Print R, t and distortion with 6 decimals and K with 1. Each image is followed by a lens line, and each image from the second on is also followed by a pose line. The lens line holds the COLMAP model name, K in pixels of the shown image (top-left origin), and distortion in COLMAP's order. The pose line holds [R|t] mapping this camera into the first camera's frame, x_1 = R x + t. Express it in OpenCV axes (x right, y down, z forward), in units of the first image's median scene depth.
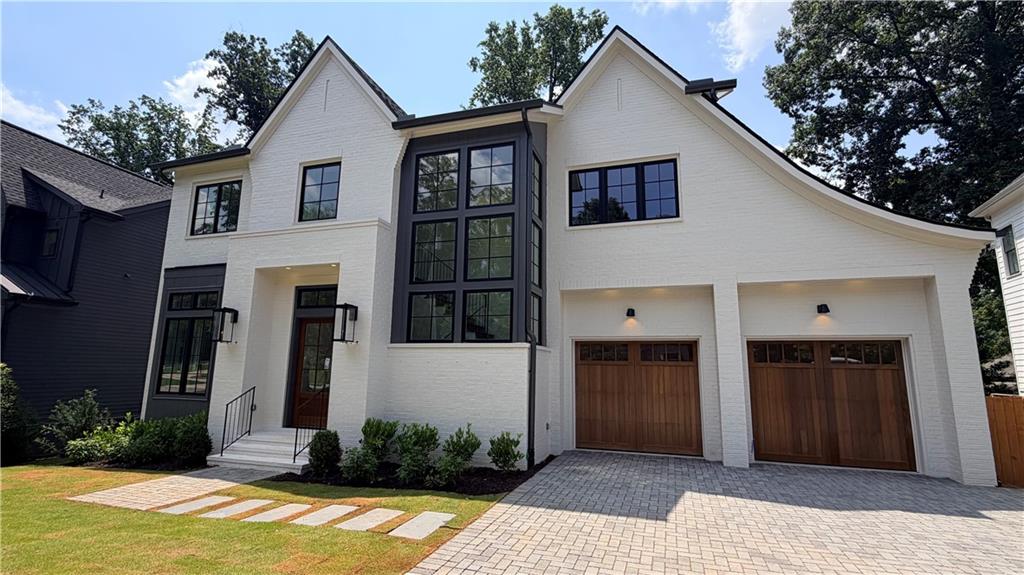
lens RADIAL K [[474.6, 0, 512.0], [0, 474.6, 287.5], [0, 0, 1]] dist [0.001023, 0.000064]
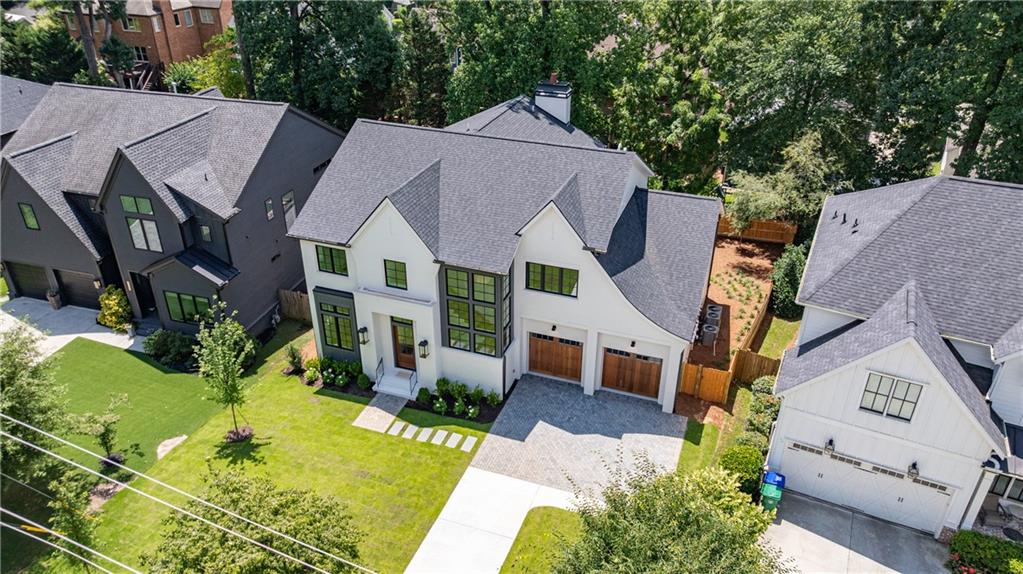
lens RADIAL K [[709.3, 0, 511.5], [0, 709.3, 287.0], [0, 0, 1]] dist [-0.025903, 0.003440]
pose [[0.999303, 0.004769, -0.037031, 0.170775], [0.019714, 0.774897, 0.631780, -1.948148], [0.031708, -0.632070, 0.774262, -1.231167]]
